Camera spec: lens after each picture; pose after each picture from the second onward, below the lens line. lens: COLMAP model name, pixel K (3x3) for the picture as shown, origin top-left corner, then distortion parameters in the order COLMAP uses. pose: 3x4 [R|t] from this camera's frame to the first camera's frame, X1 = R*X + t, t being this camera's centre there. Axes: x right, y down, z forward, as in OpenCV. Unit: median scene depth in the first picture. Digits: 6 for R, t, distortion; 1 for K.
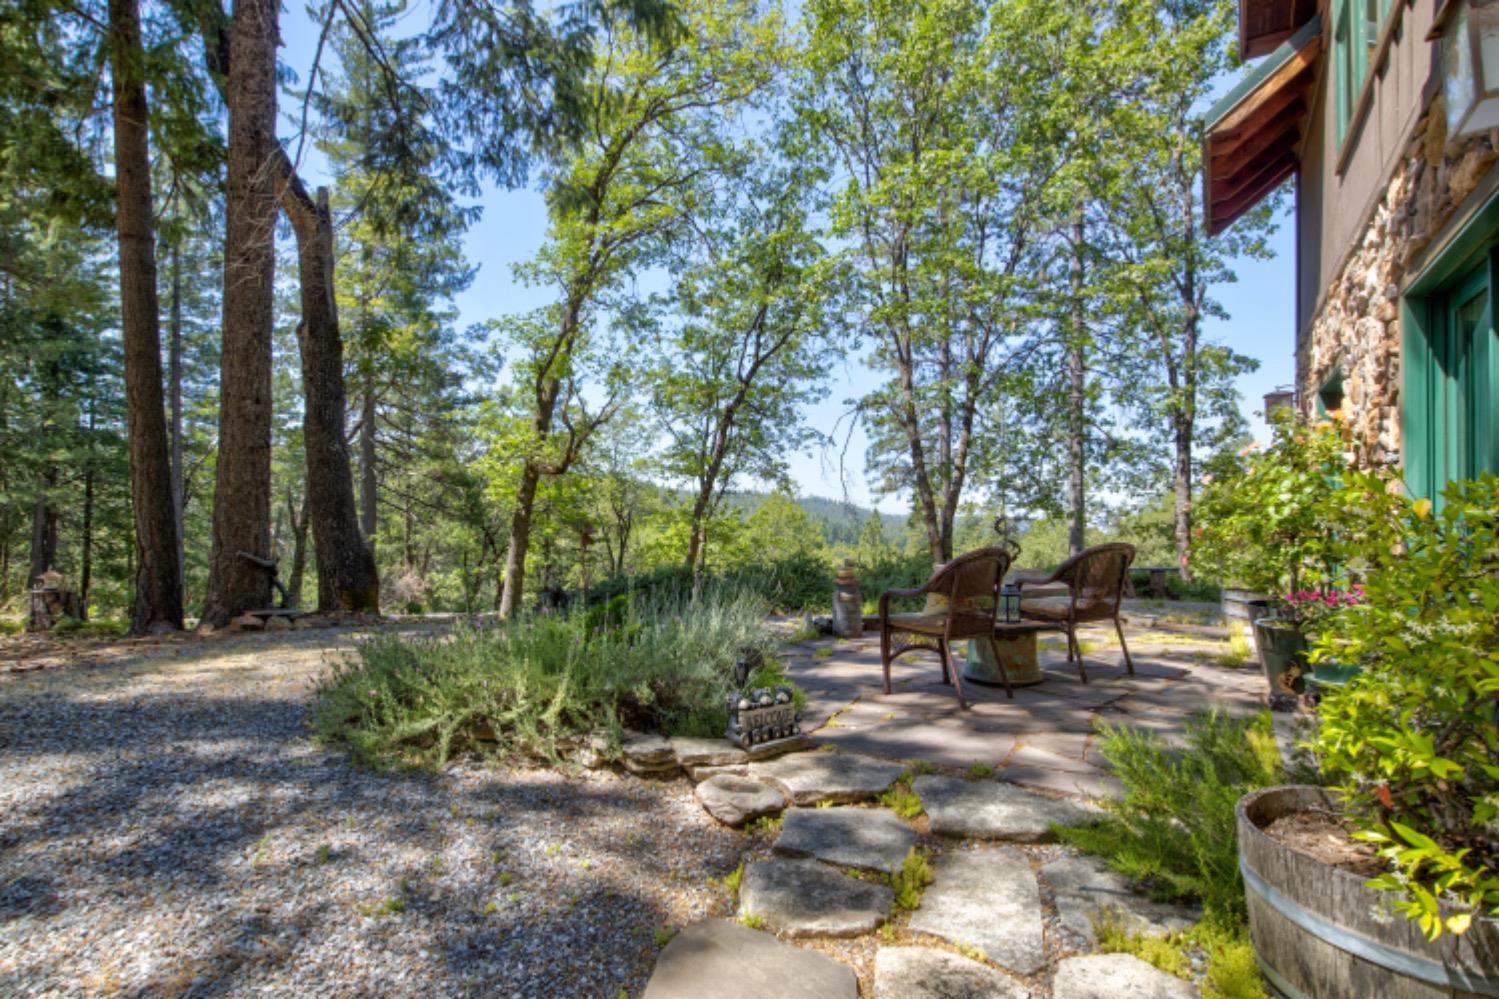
lens RADIAL K [[738.7, 0, 756.3], [0, 738.7, 506.7], [0, 0, 1]] dist [-0.001817, -0.000567]
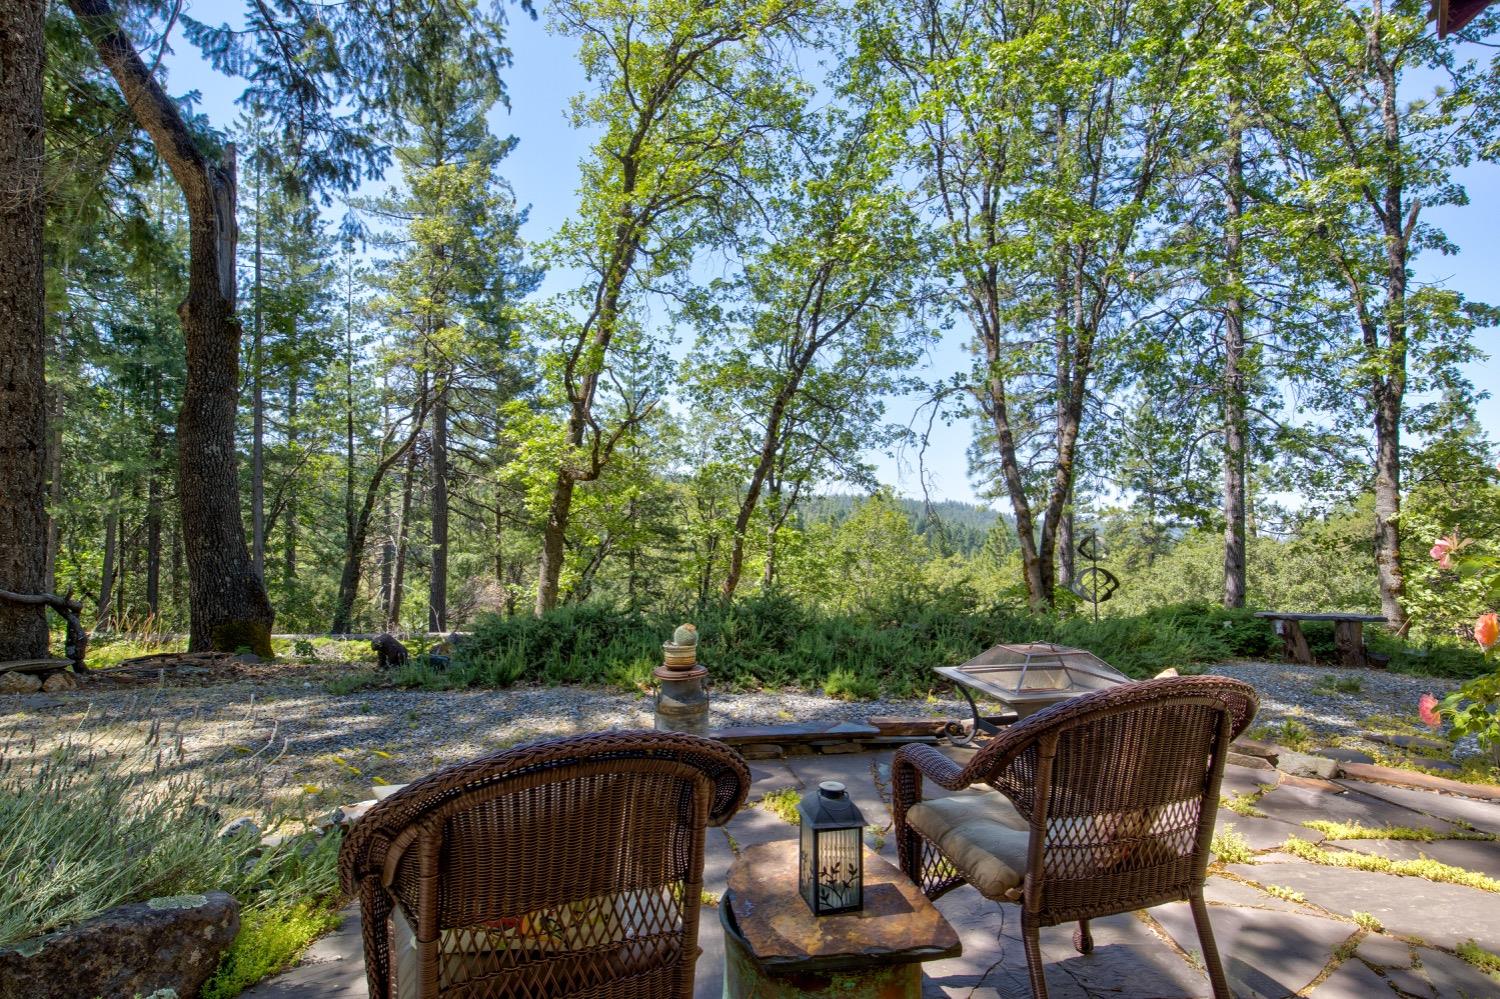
lens RADIAL K [[758.7, 0, 750.6], [0, 758.7, 506.9], [0, 0, 1]] dist [0.000351, -0.000453]
pose [[0.985542, -0.006916, -0.169292, 0.074990], [0.005538, 0.999948, -0.008608, -0.003825], [0.169343, 0.007545, 0.985528, 0.137073]]
